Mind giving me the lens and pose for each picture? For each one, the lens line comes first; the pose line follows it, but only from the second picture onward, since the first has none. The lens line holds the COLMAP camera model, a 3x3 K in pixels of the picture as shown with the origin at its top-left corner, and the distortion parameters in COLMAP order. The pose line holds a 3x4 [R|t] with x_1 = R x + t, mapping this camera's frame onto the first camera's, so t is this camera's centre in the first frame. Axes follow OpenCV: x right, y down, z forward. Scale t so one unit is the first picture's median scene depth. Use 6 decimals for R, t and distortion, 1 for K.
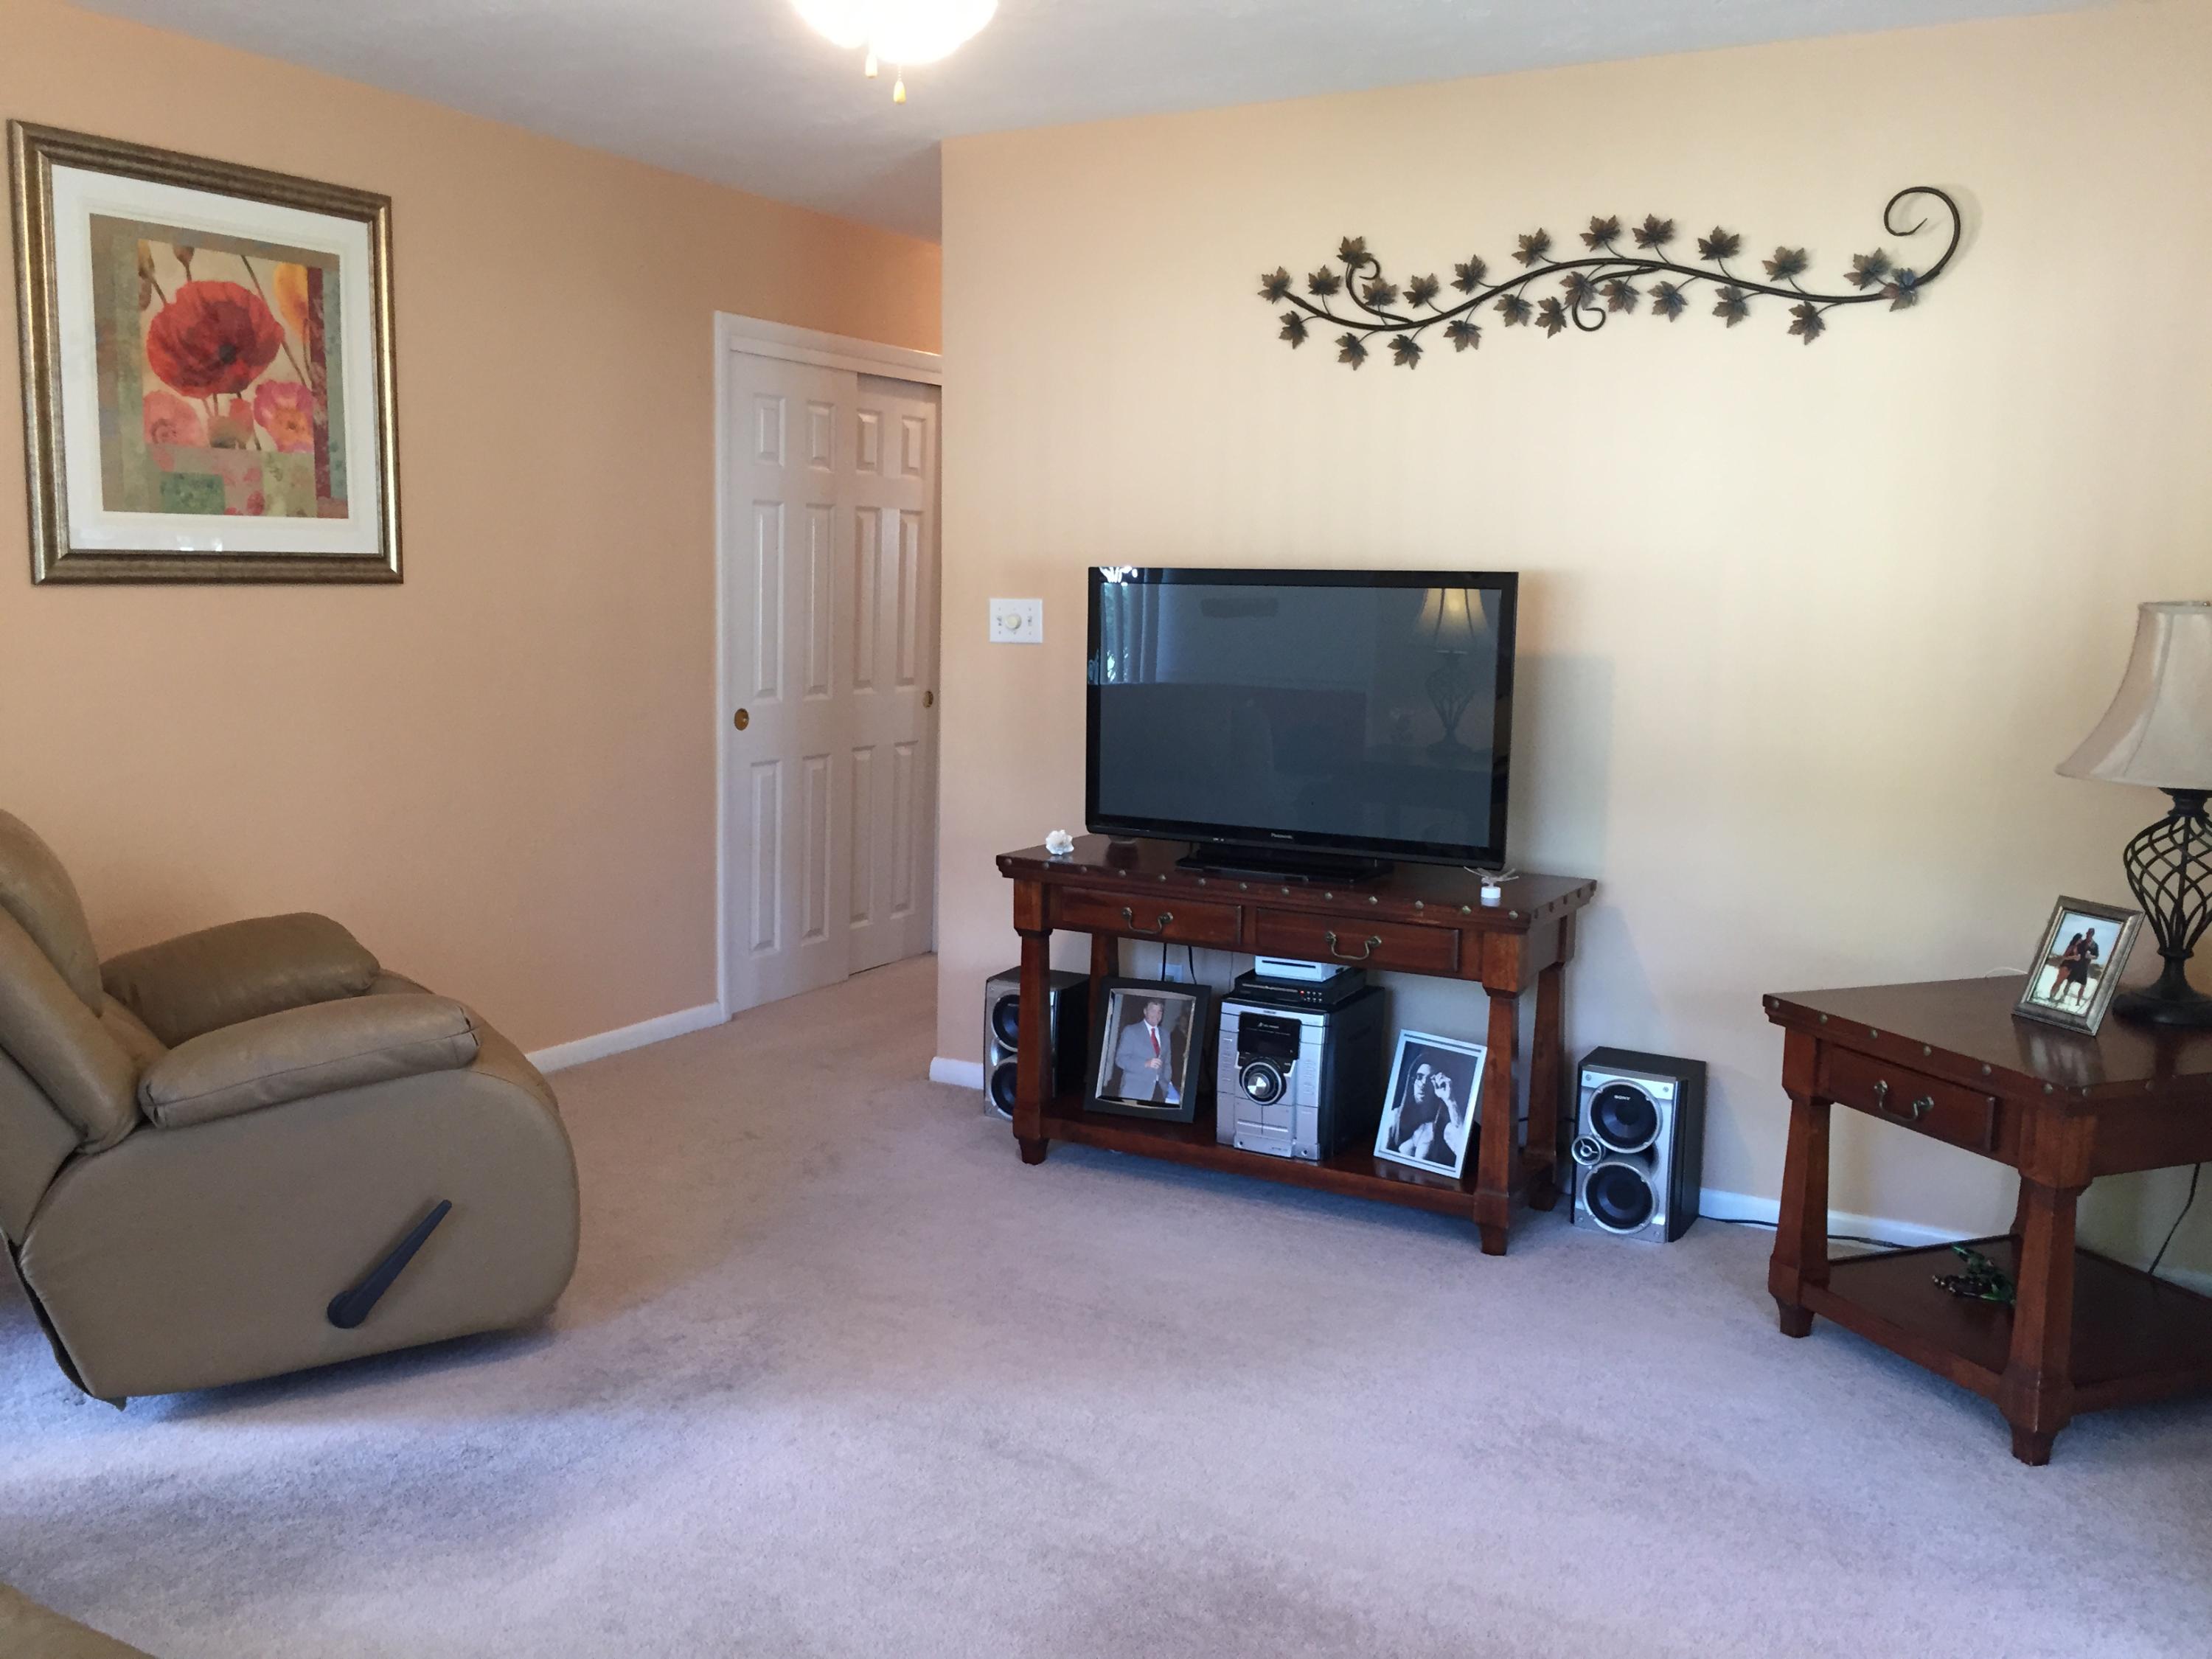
lens RADIAL K [[1950.5, 0, 1146.1], [0, 1950.5, 816.1], [0, 0, 1]] dist [0.071410, -0.135169]
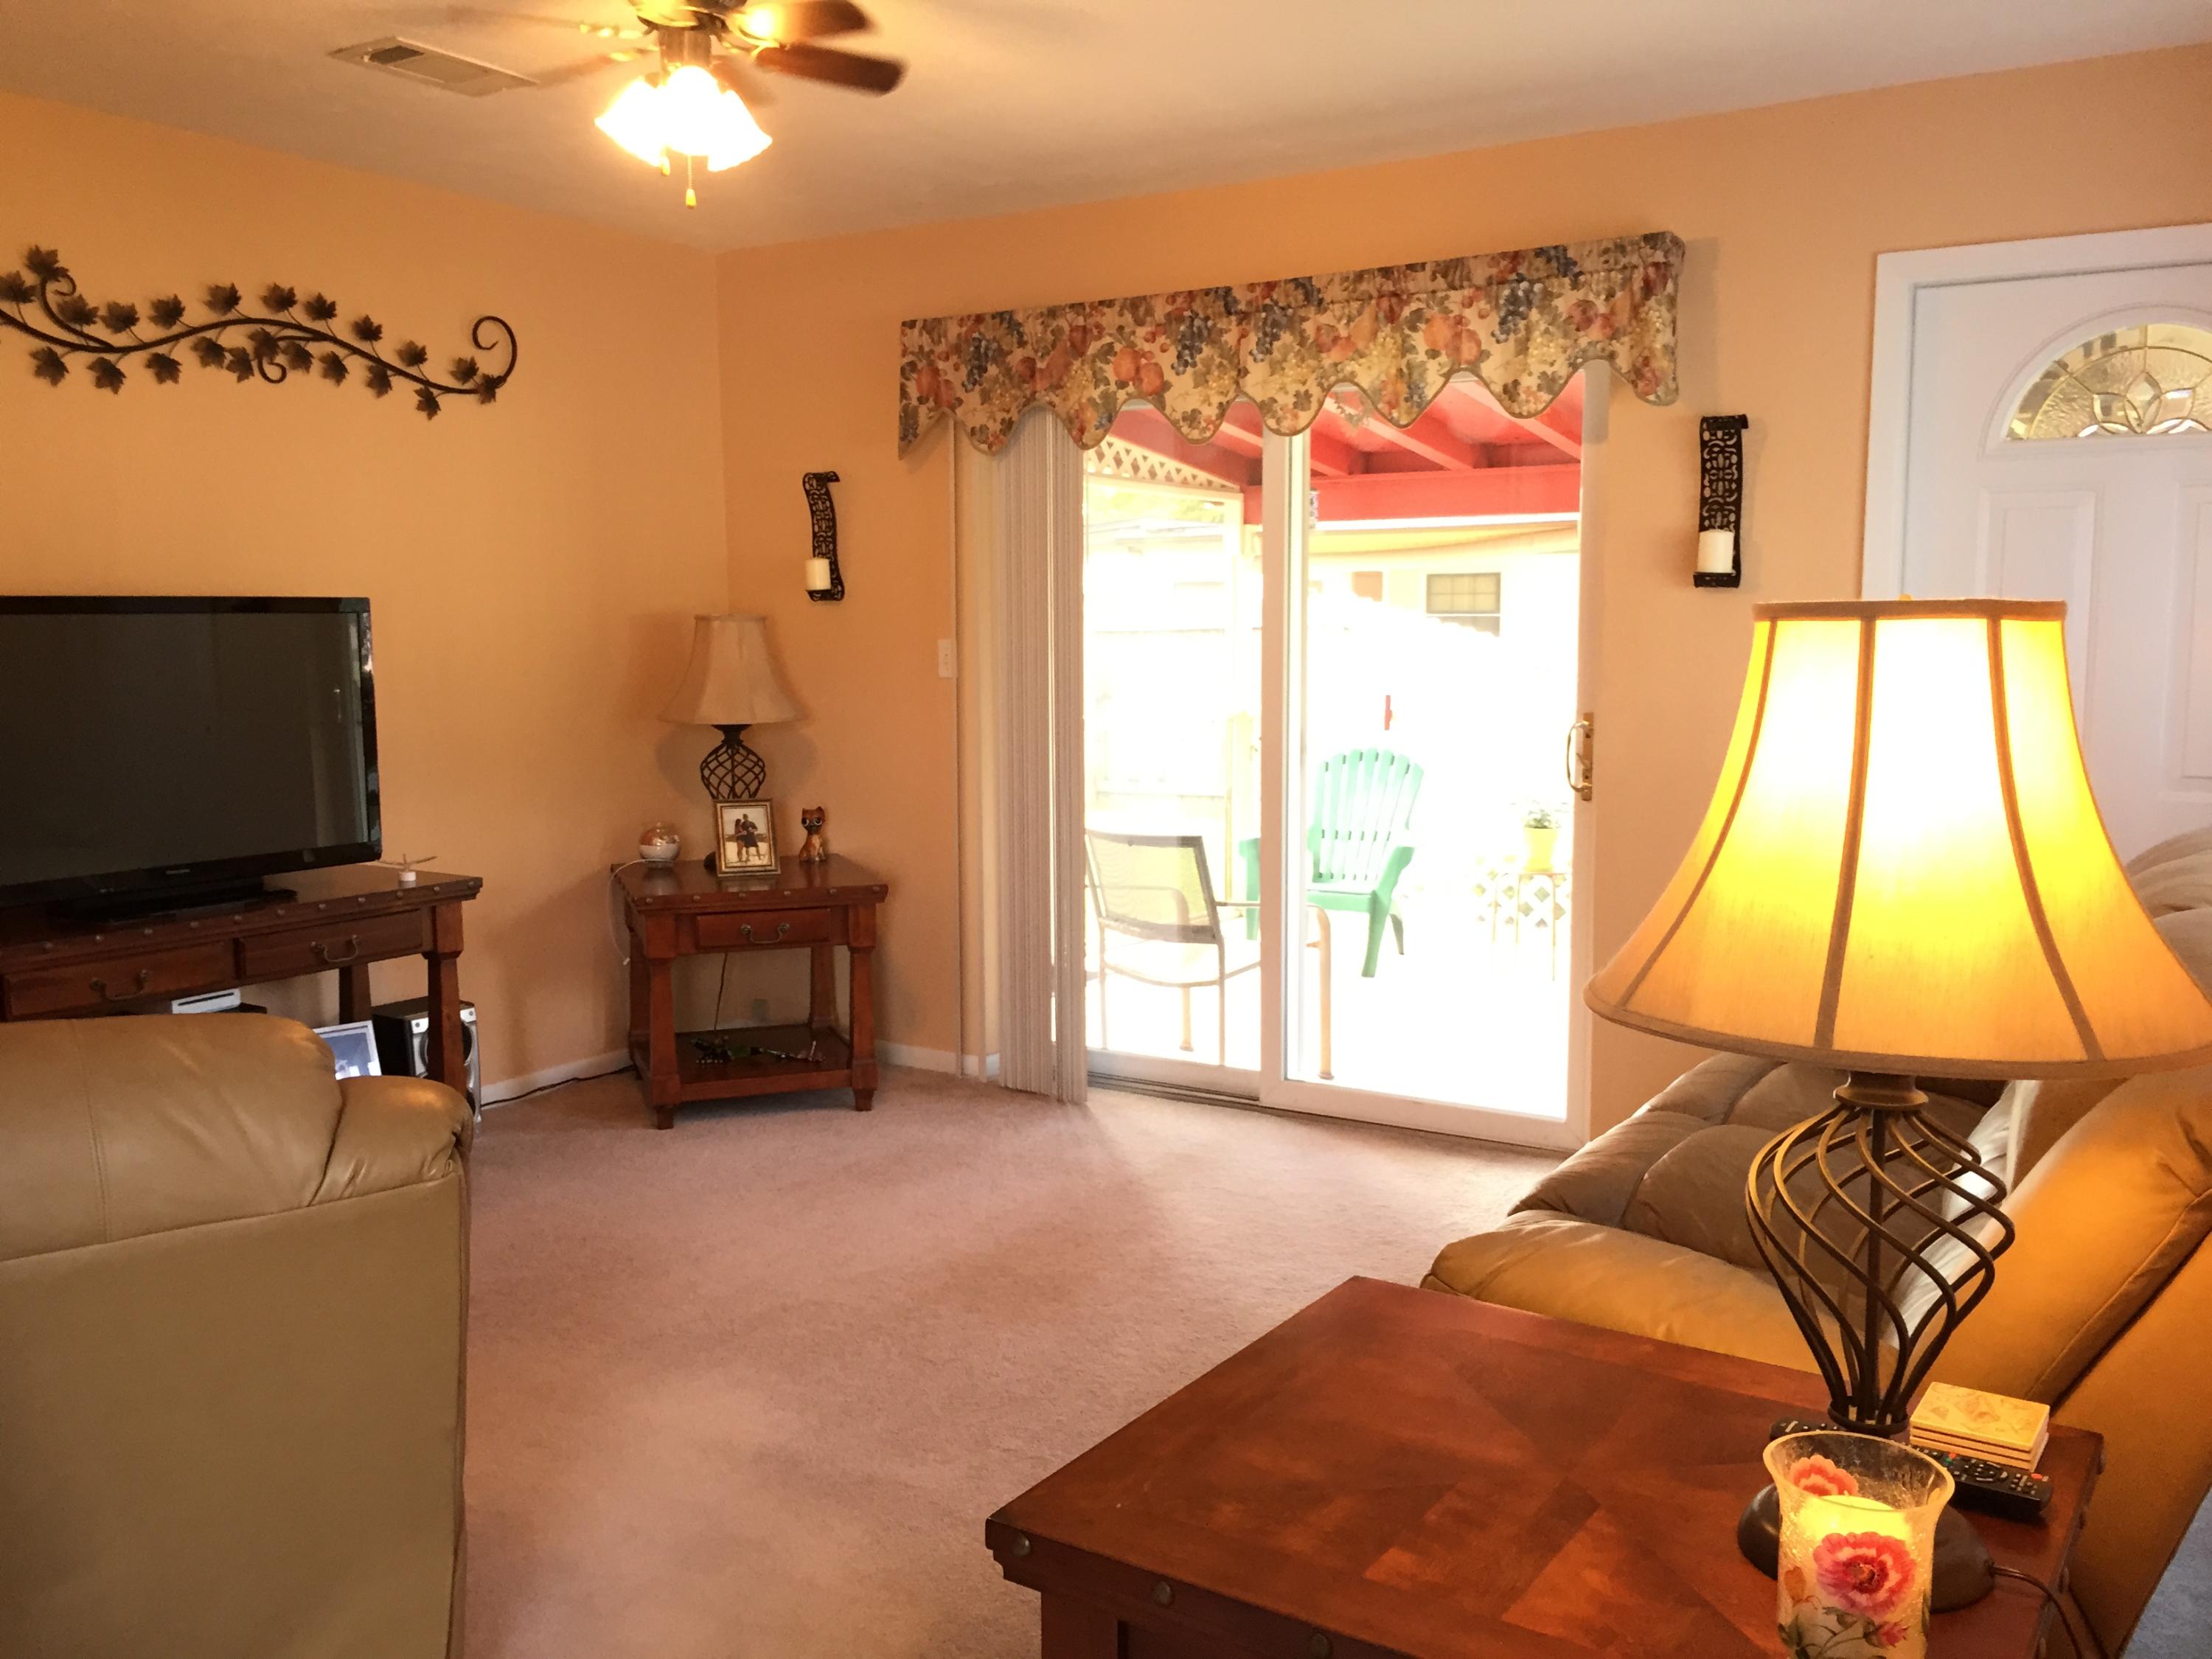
lens RADIAL K [[1950.5, 0, 1146.1], [0, 1950.5, 816.1], [0, 0, 1]] dist [0.071410, -0.135169]
pose [[0.012313, -0.116932, 0.993064, -0.911277], [0.124642, 0.985572, 0.114505, -0.069393], [-0.992125, 0.122367, 0.026710, 0.502590]]
